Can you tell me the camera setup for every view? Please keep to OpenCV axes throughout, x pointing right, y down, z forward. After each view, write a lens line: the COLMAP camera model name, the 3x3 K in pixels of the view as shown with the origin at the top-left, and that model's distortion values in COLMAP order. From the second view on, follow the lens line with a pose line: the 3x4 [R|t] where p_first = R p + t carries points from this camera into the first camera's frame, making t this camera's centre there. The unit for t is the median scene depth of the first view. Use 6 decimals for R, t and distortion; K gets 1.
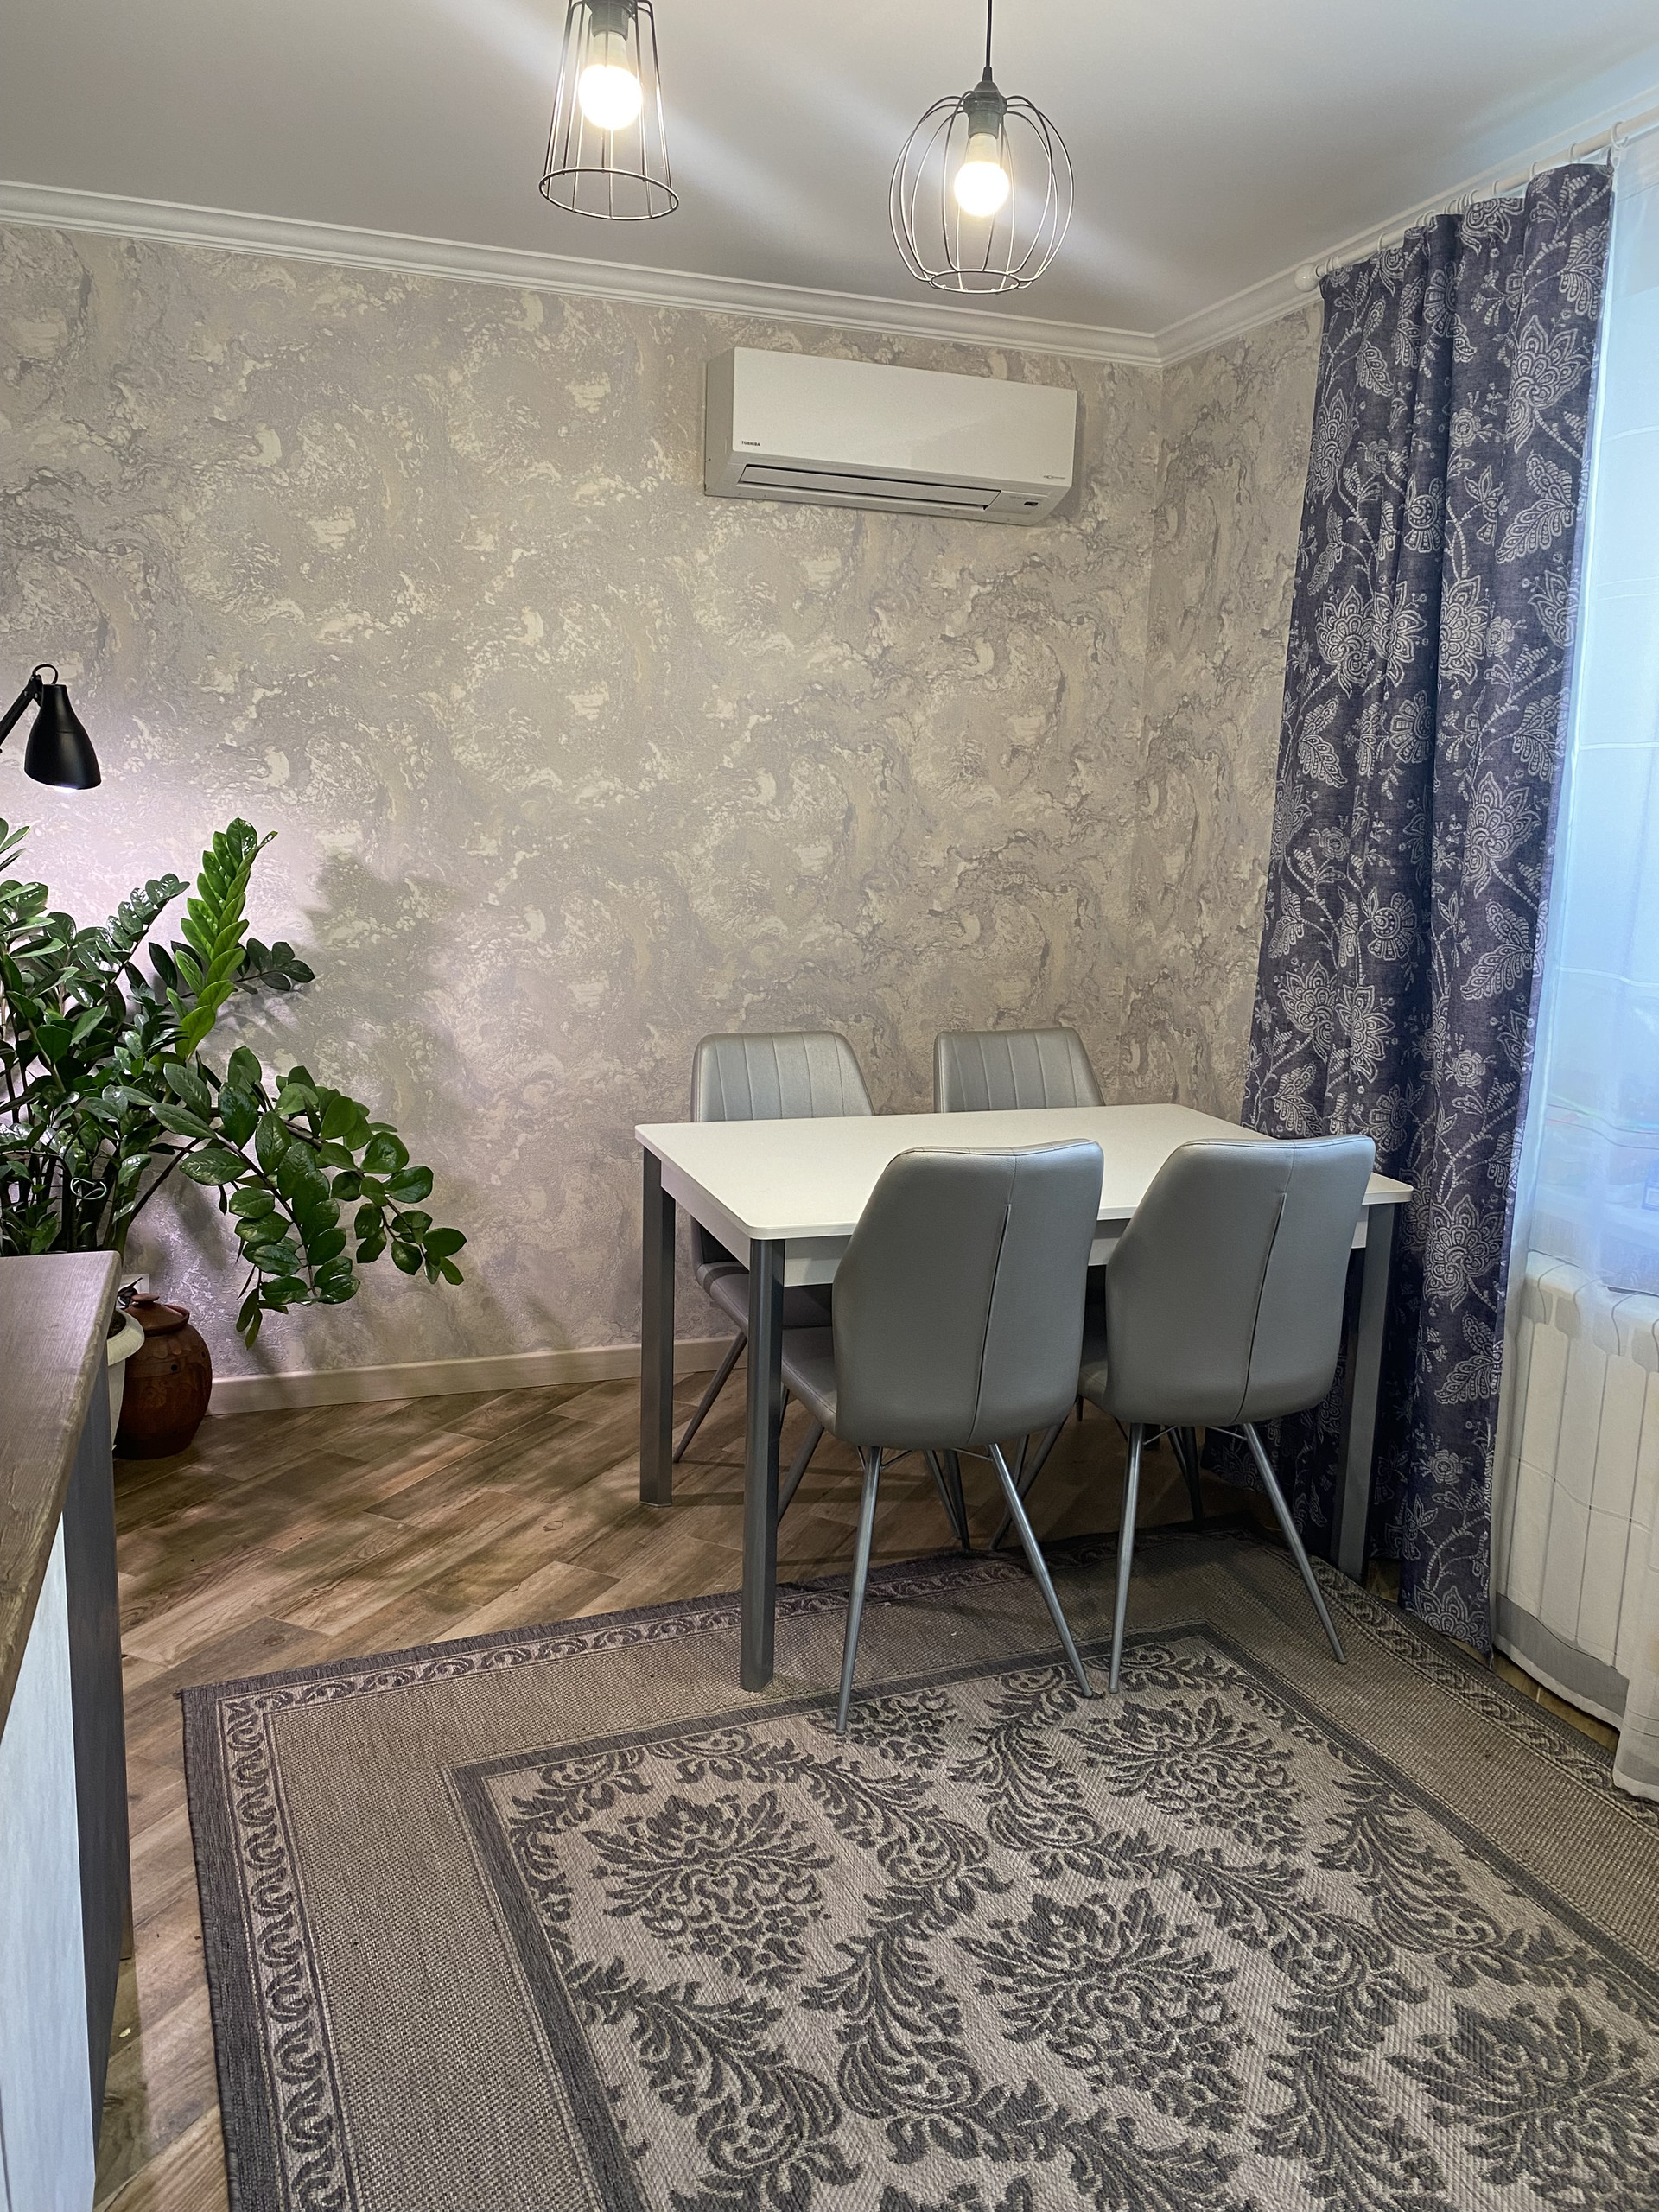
lens RADIAL K [[1698.2, 0, 828.4], [0, 1698.2, 1102.1], [0, 0, 1]] dist [-0.003368, 0.009512]
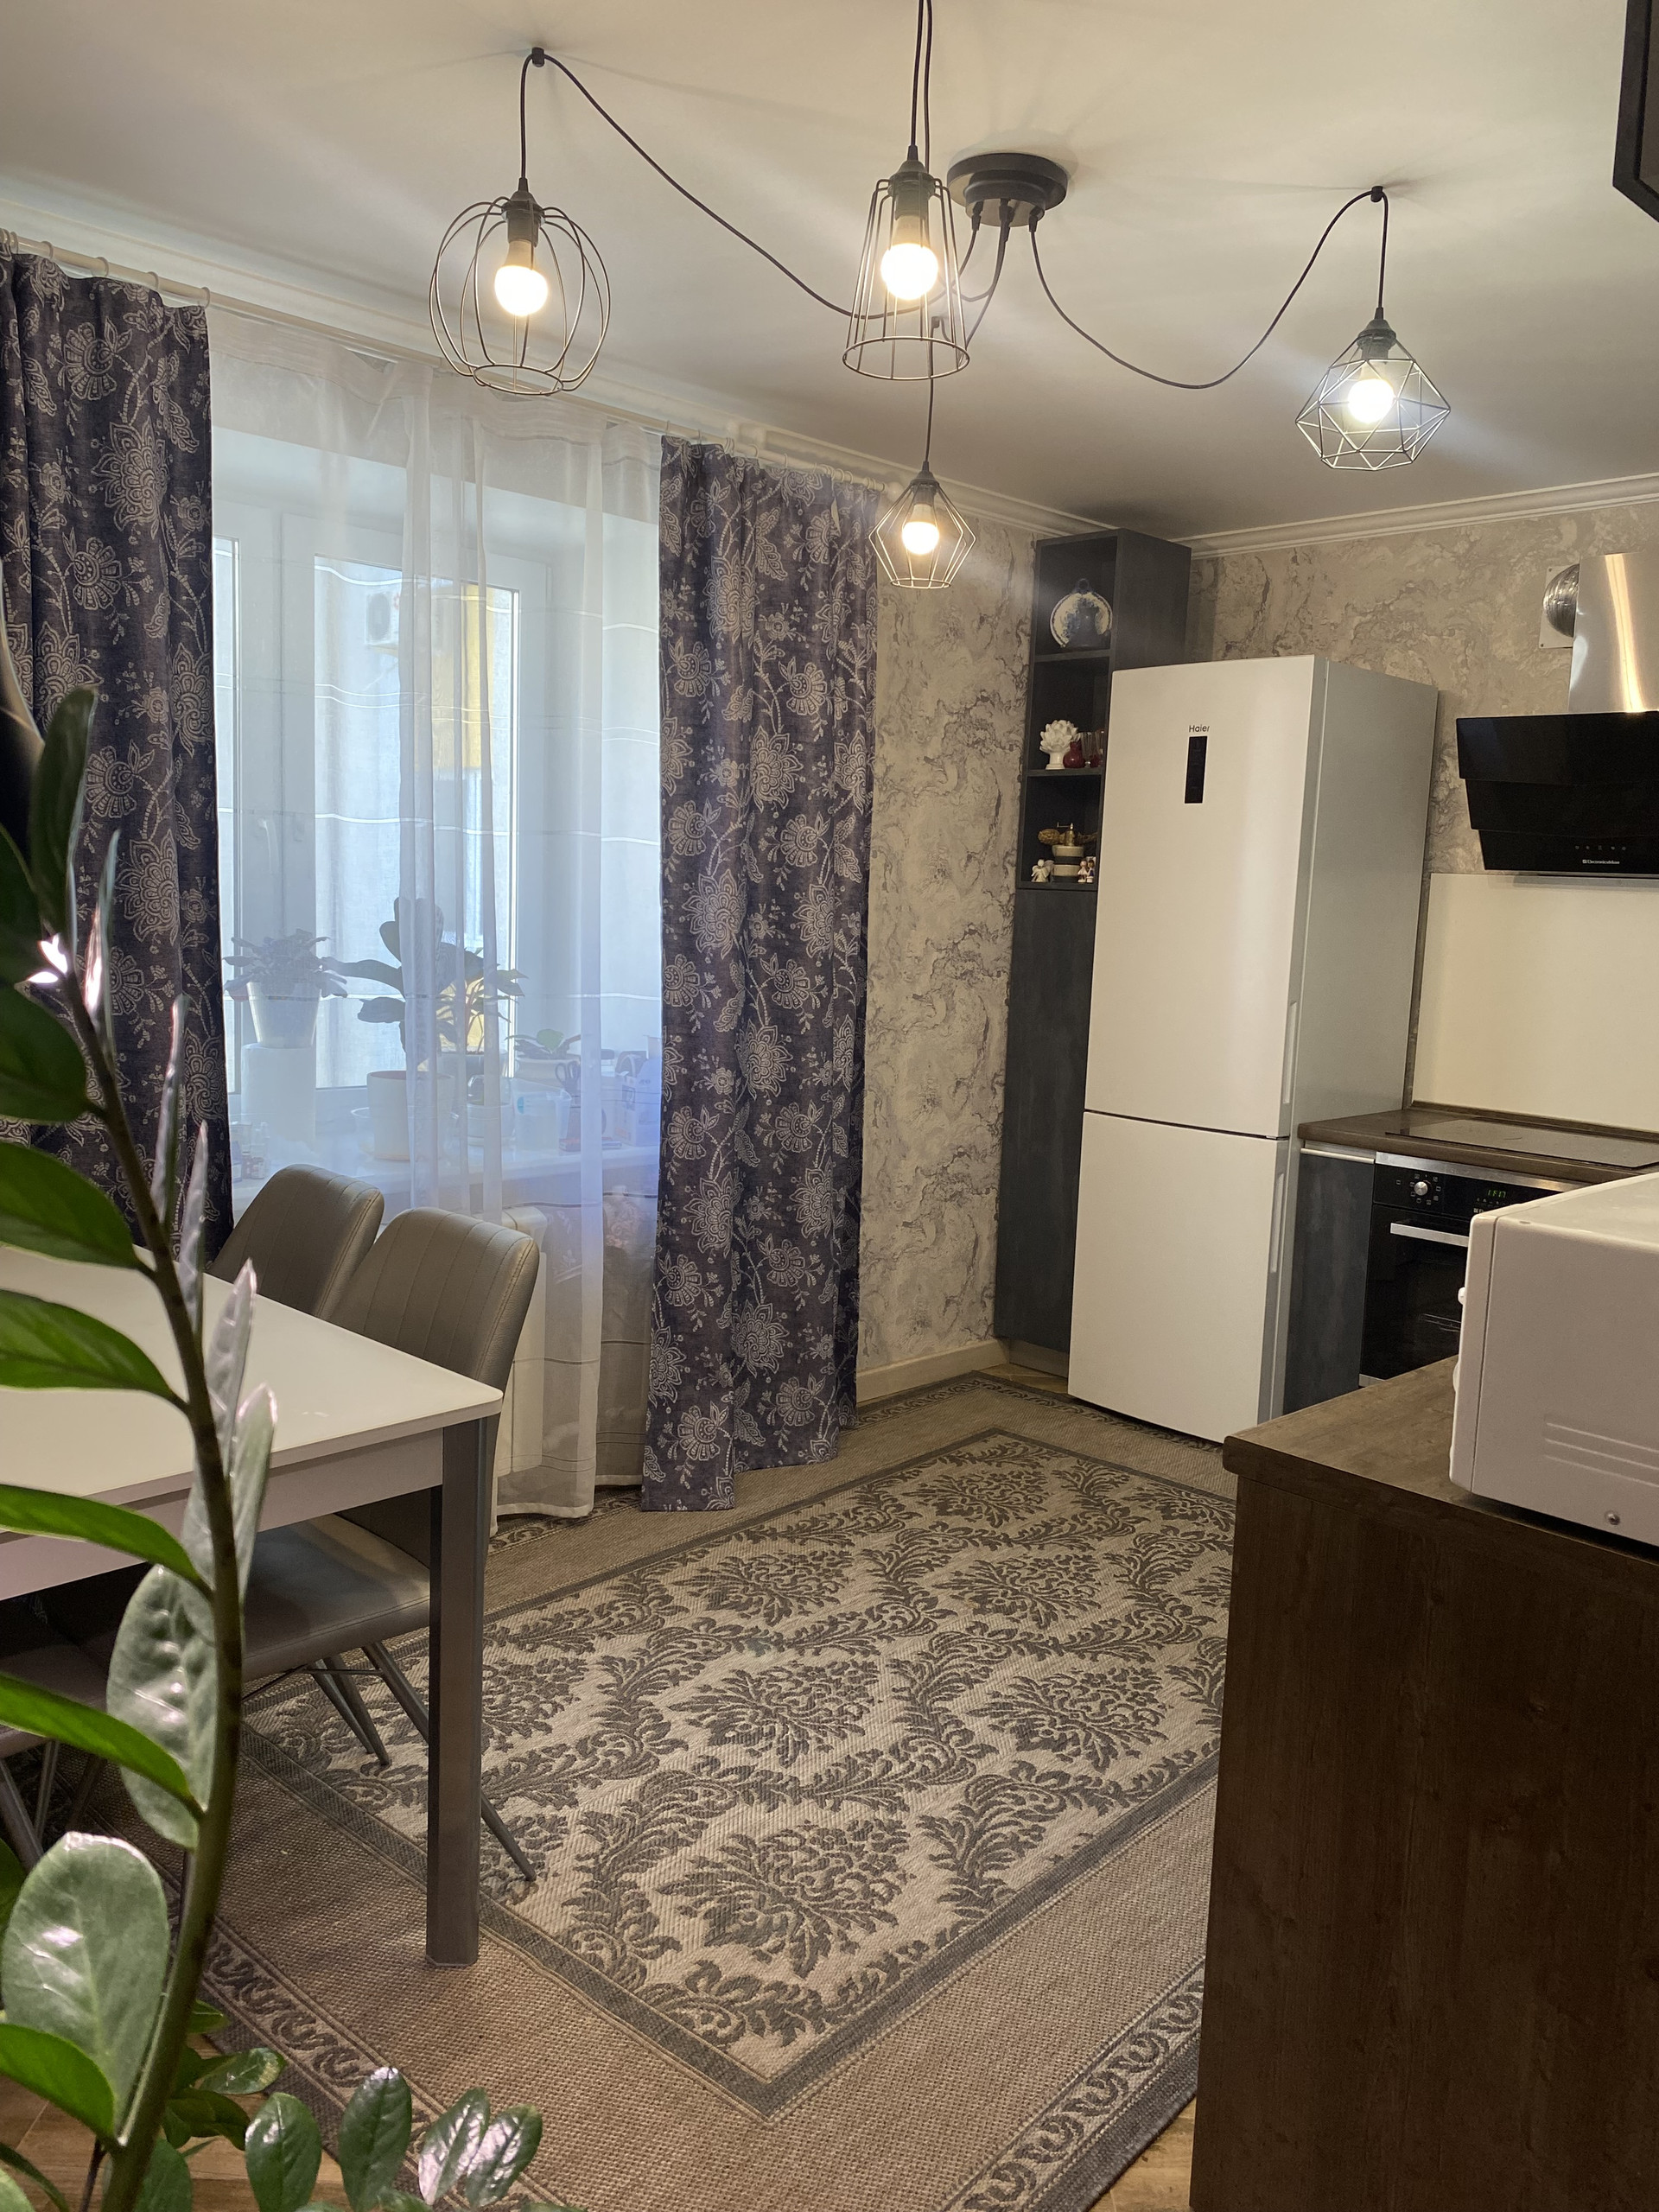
lens RADIAL K [[1694.0, 0, 837.2], [0, 1694.0, 1100.5], [0, 0, 1]] dist [0.032749, -0.026093]
pose [[-0.439820, -0.164783, 0.882839, -1.060308], [0.109044, 0.965952, 0.234621, -0.320271], [-0.891441, 0.199459, -0.406876, 1.455008]]
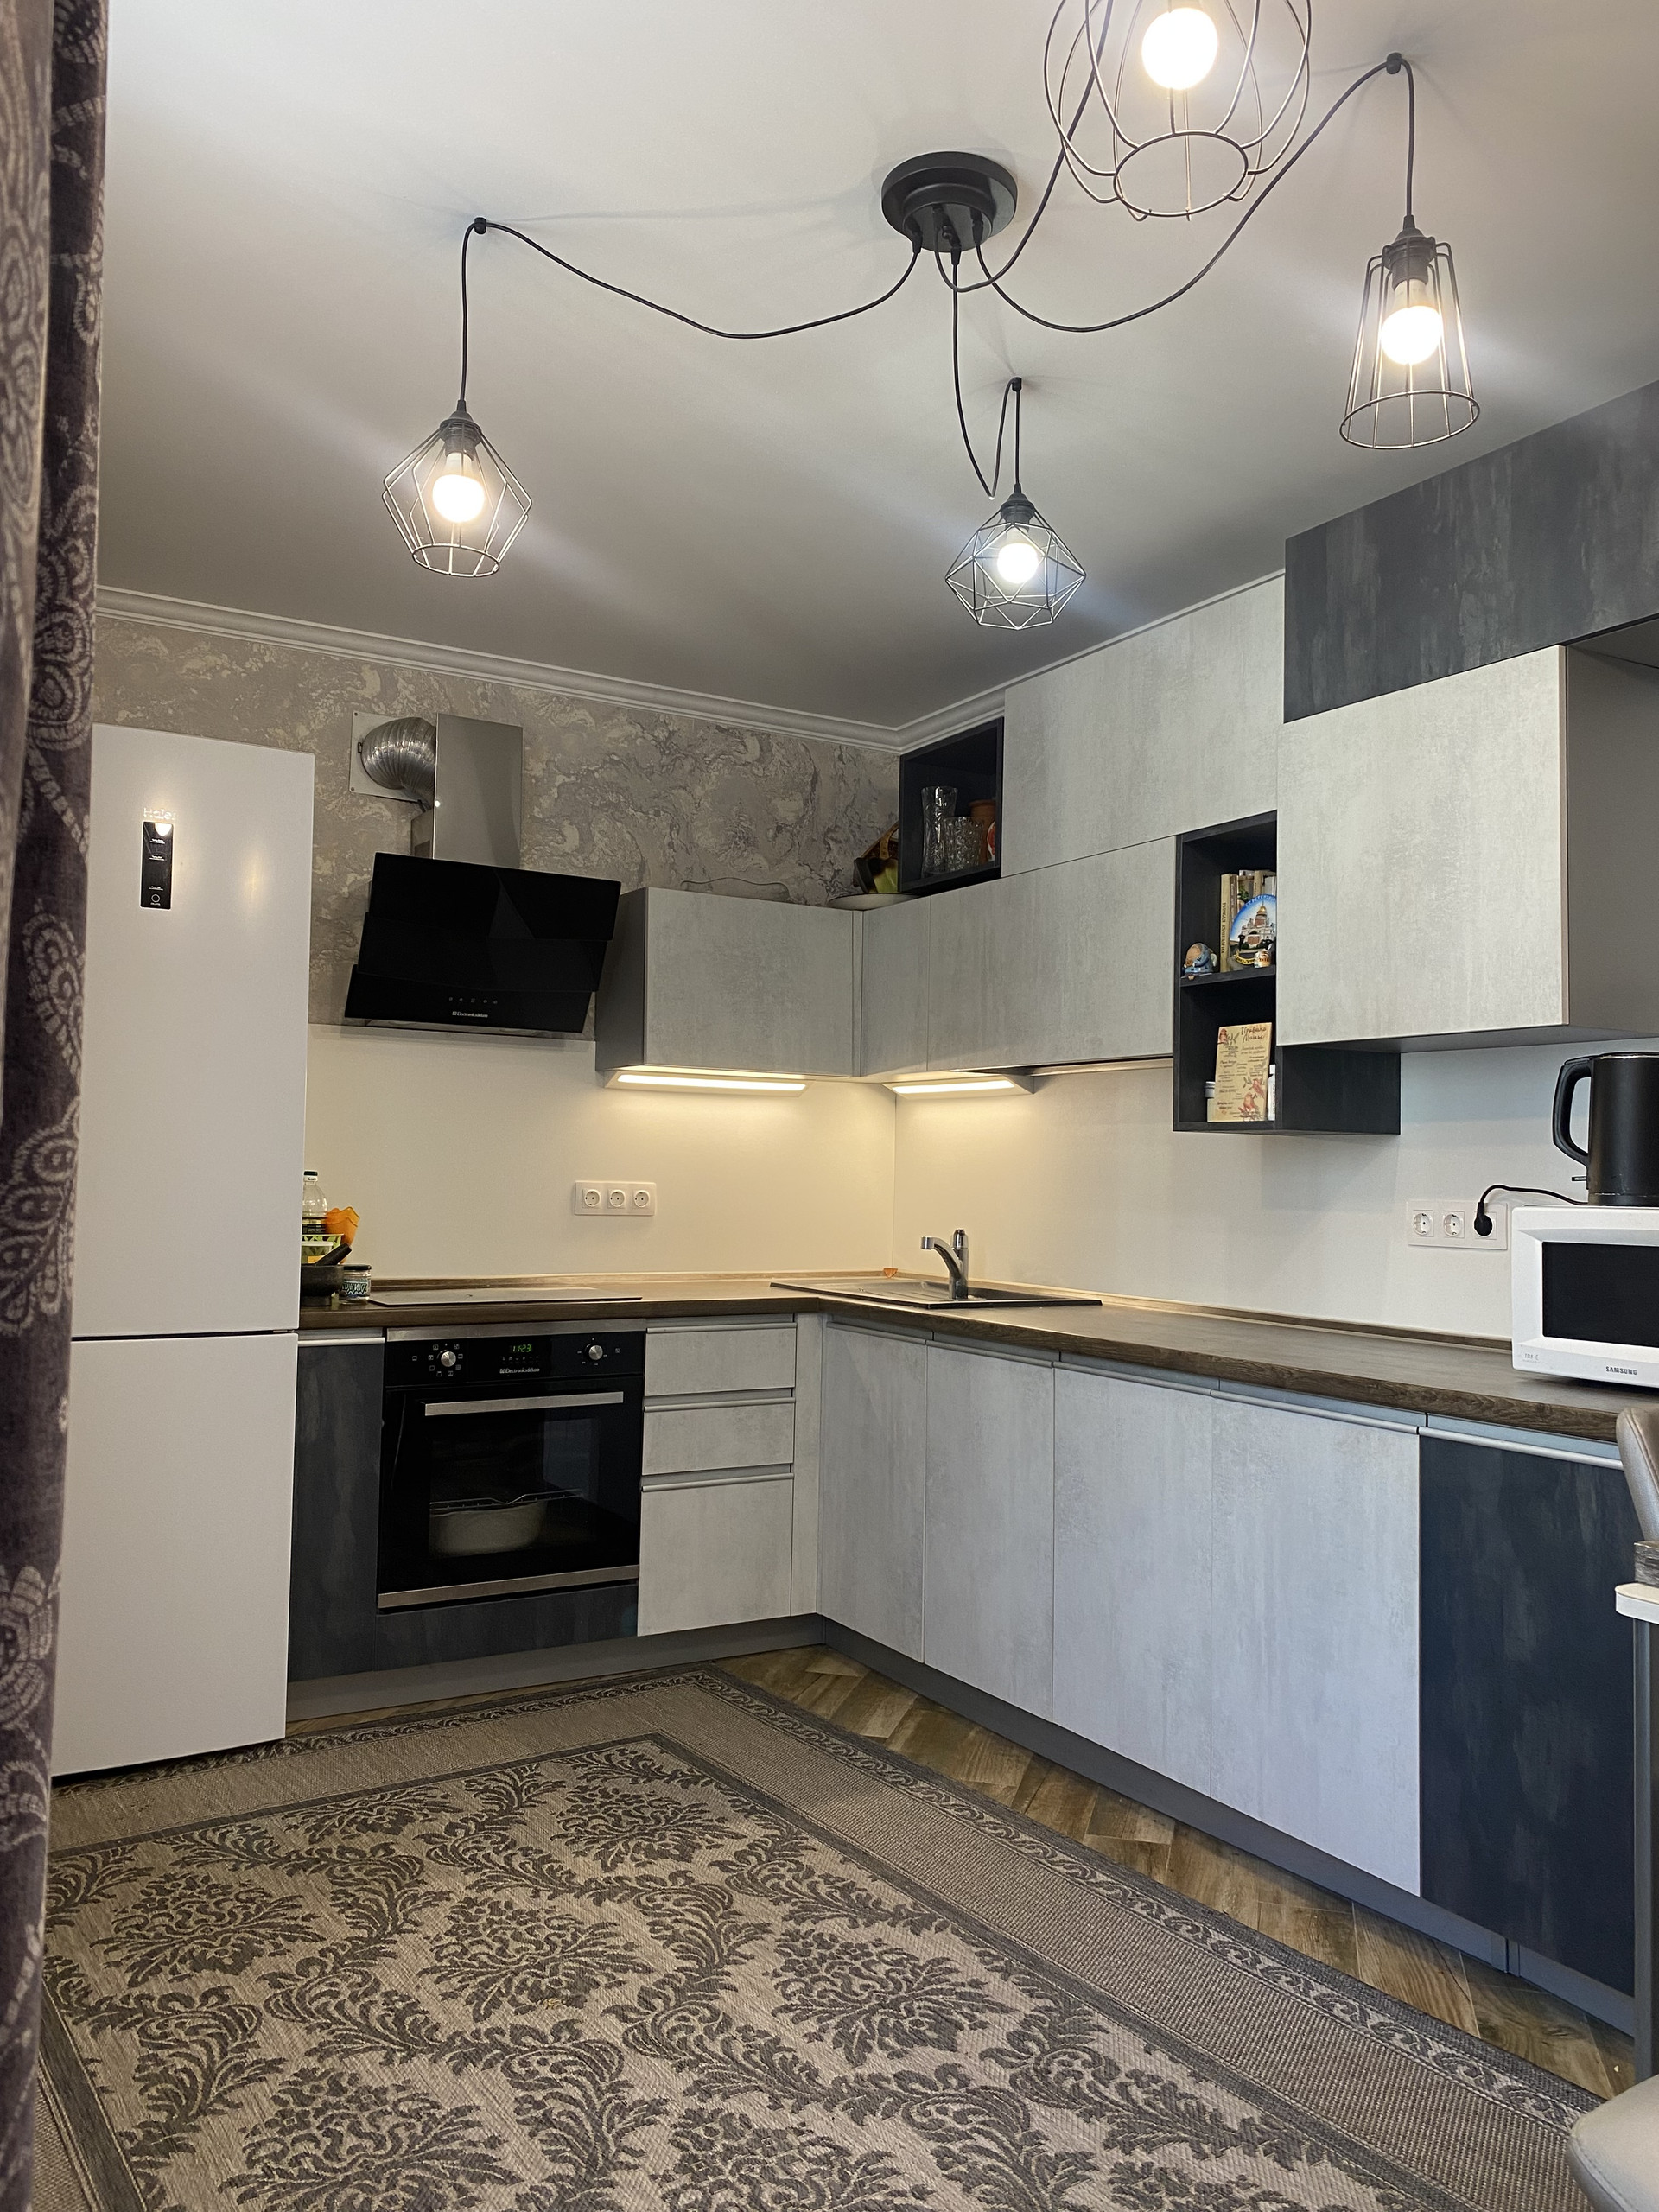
lens RADIAL K [[1694.0, 0, 837.1], [0, 1694.0, 1112.6], [0, 0, 1]] dist [0.032749, -0.026093]
pose [[-0.979597, -0.048722, -0.194977, 0.181812], [-0.077375, 0.986816, 0.142150, -0.236086], [0.185481, 0.154336, -0.970452, 1.797205]]
